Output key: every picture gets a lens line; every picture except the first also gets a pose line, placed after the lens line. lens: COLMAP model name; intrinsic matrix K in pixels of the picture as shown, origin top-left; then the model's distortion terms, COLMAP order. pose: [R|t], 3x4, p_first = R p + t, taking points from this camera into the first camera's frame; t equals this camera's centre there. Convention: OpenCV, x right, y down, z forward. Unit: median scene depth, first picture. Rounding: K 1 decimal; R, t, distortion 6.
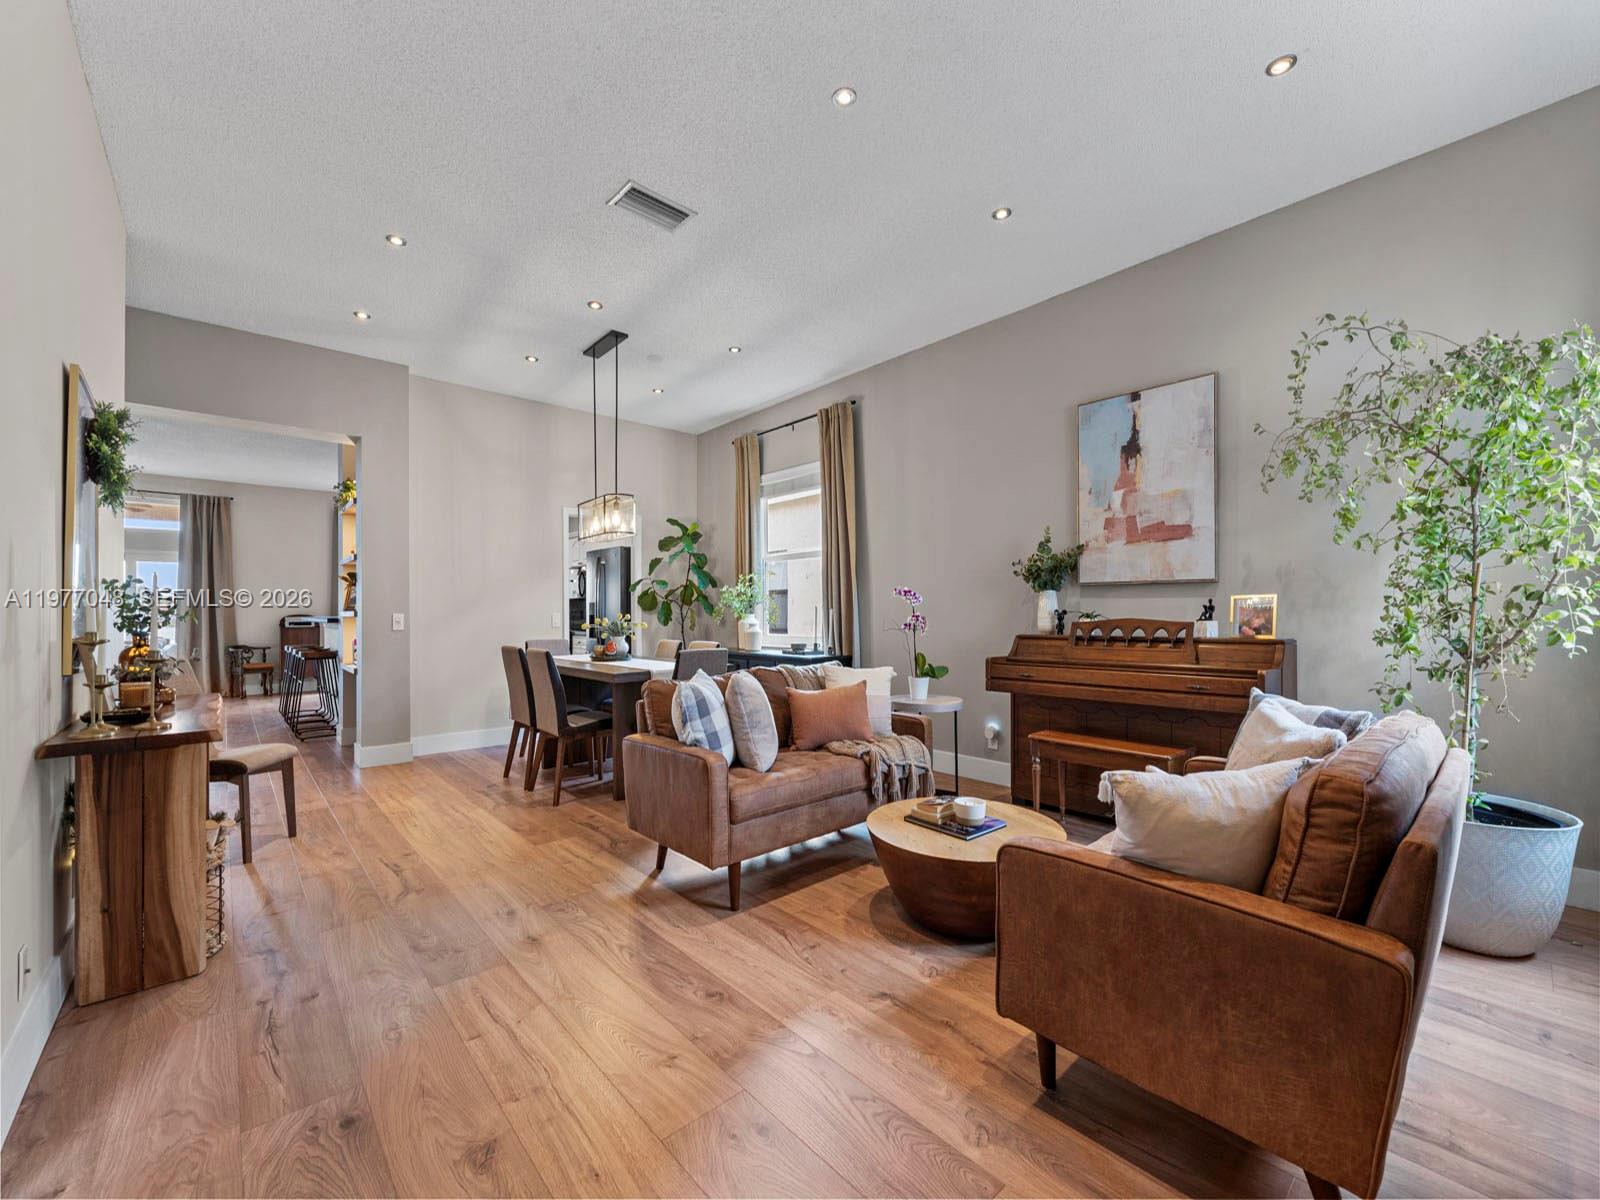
lens RADIAL K [[648.4, 0, 792.6], [0, 648.4, 601.0], [0, 0, 1]] dist [-0.001436, -0.000451]
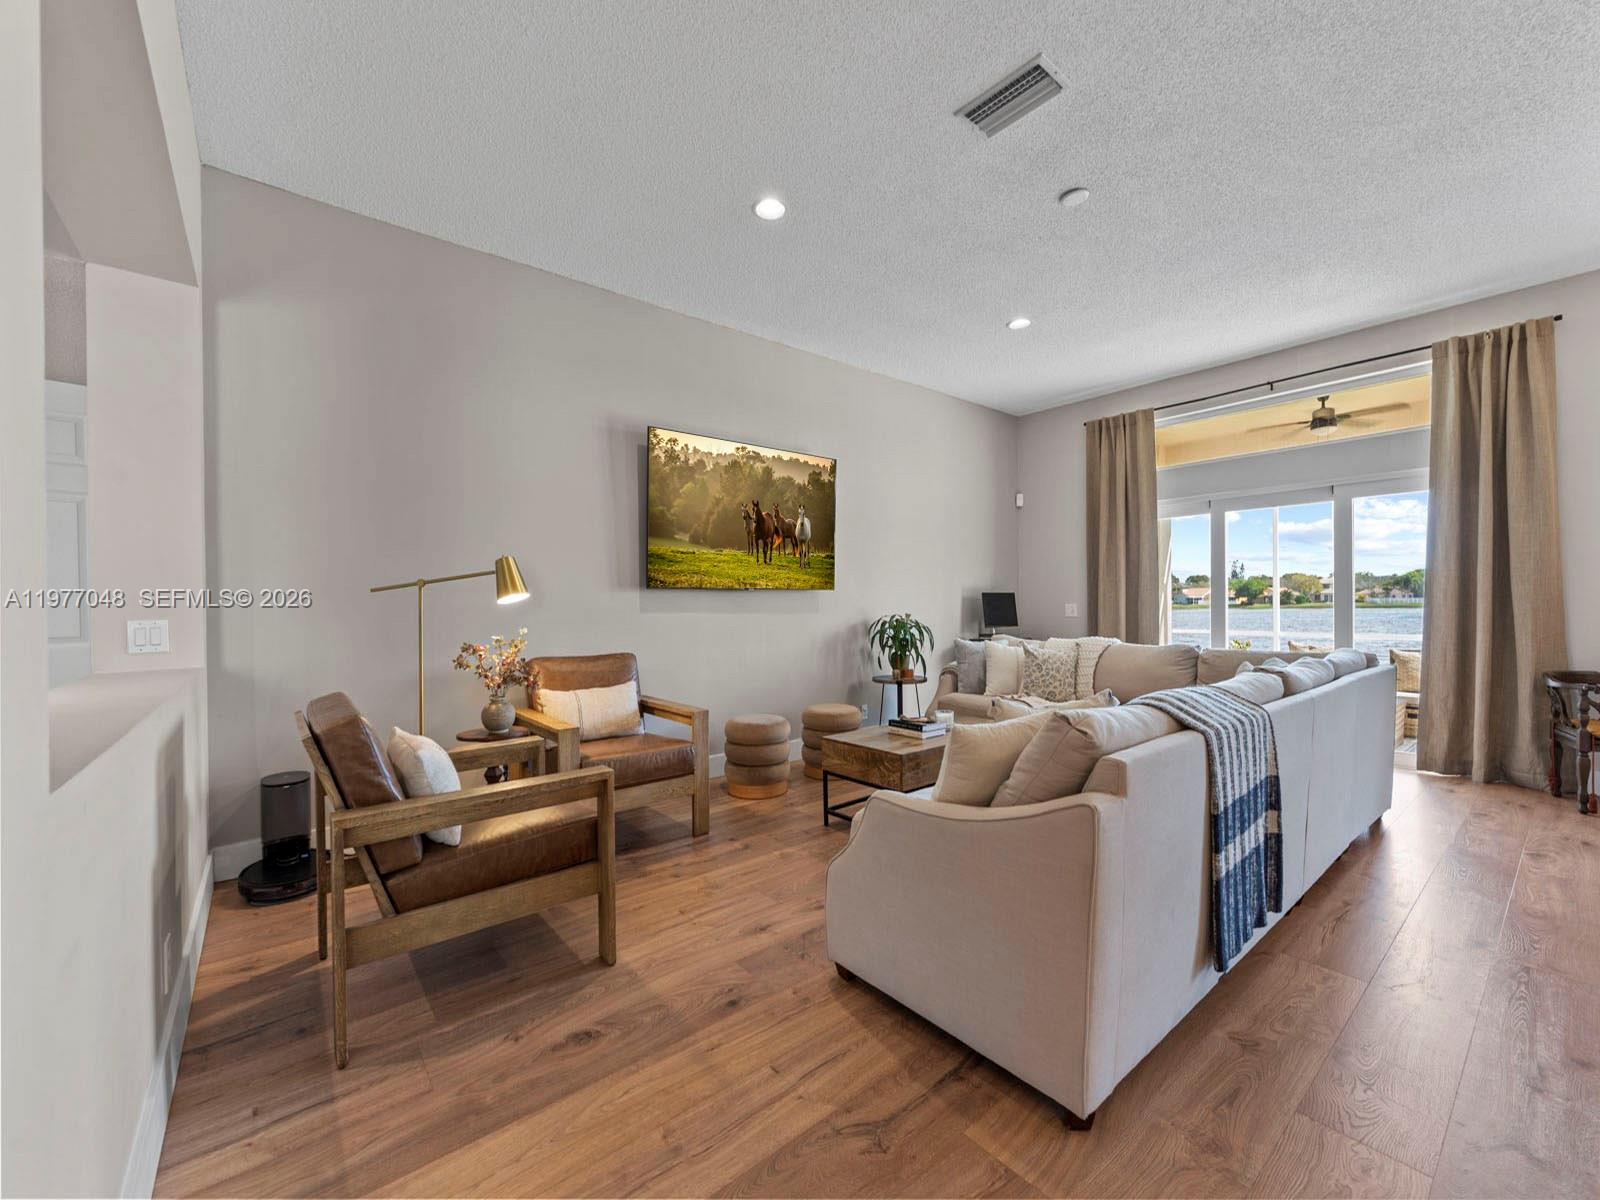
lens RADIAL K [[648.4, 0, 783.6], [0, 648.4, 604.5], [0, 0, 1]] dist [-0.001436, -0.000451]
pose [[-0.059090, 0.004215, -0.998244, -0.423121], [0.008880, 0.999954, 0.003697, 0.020666], [0.998213, -0.008646, -0.059125, 0.529317]]
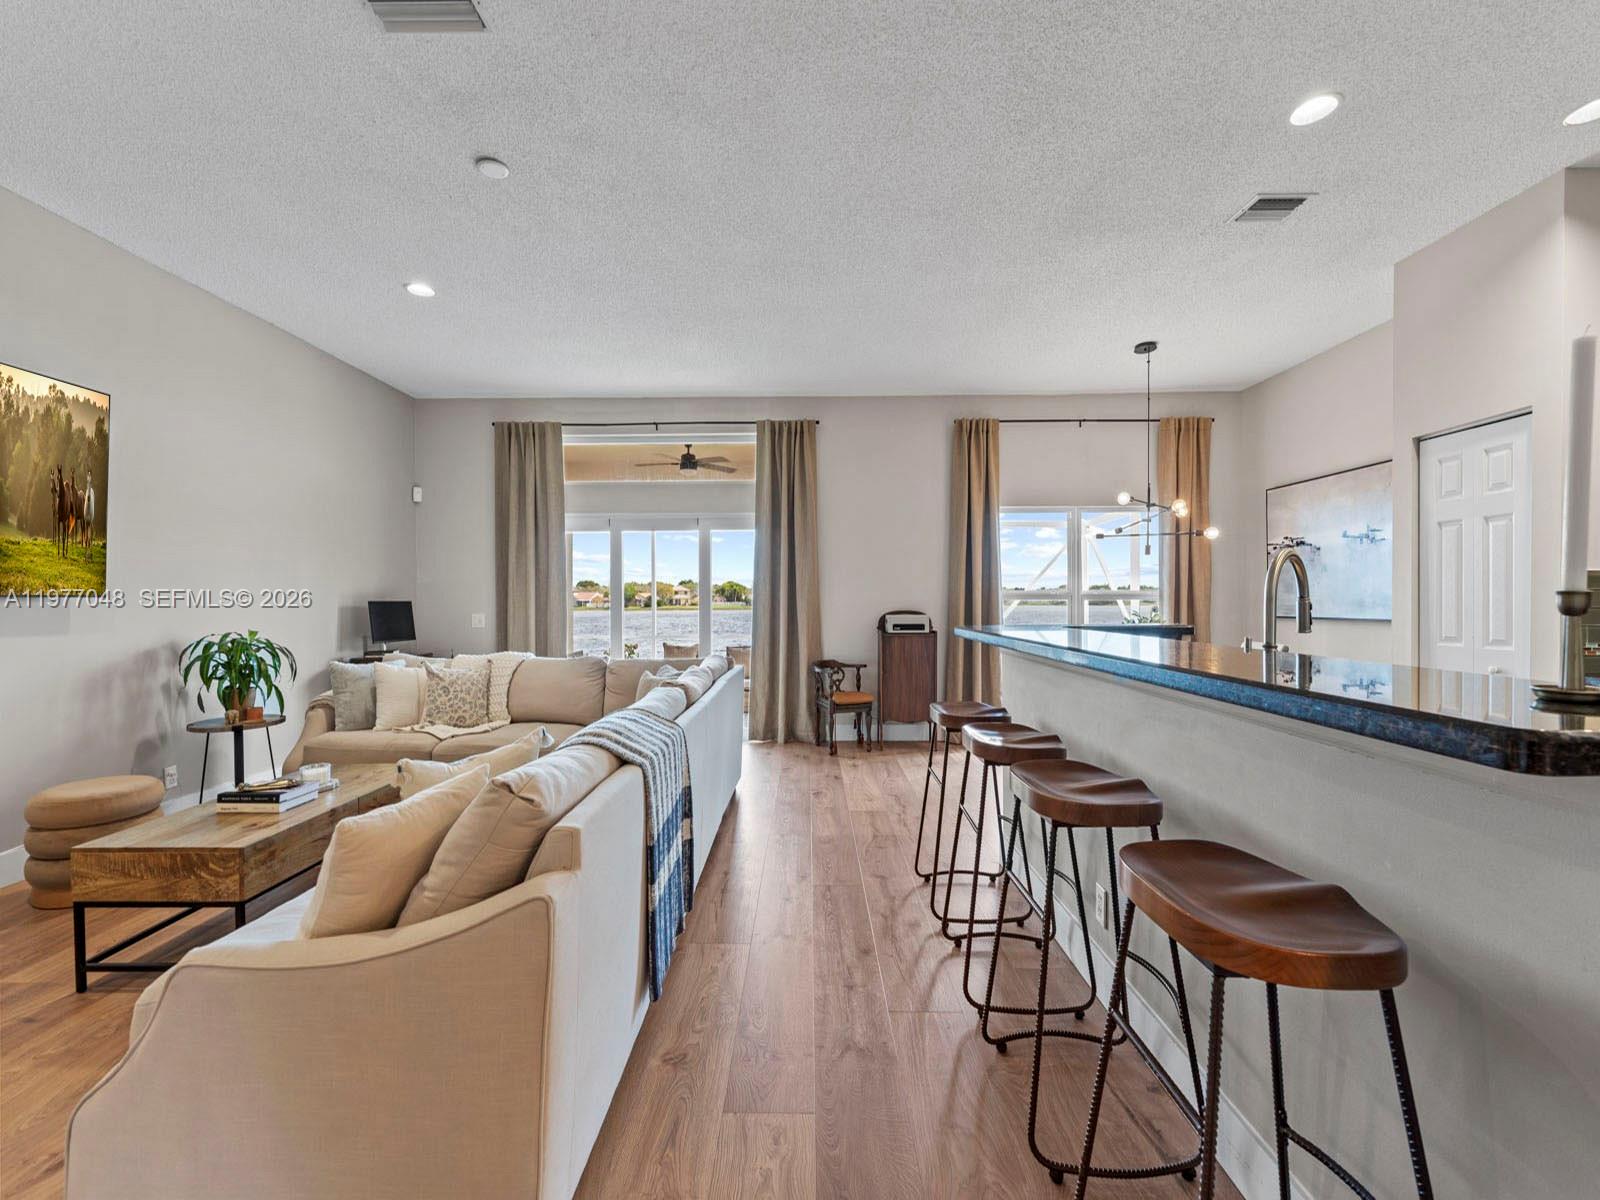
lens RADIAL K [[648.4, 0, 802.6], [0, 648.4, 607.8], [0, 0, 1]] dist [-0.001436, -0.000451]
pose [[0.741019, 0.007377, -0.671444, -0.463017], [0.000589, 0.999932, 0.011636, 0.011957], [0.671484, -0.009018, 0.740964, 0.534339]]
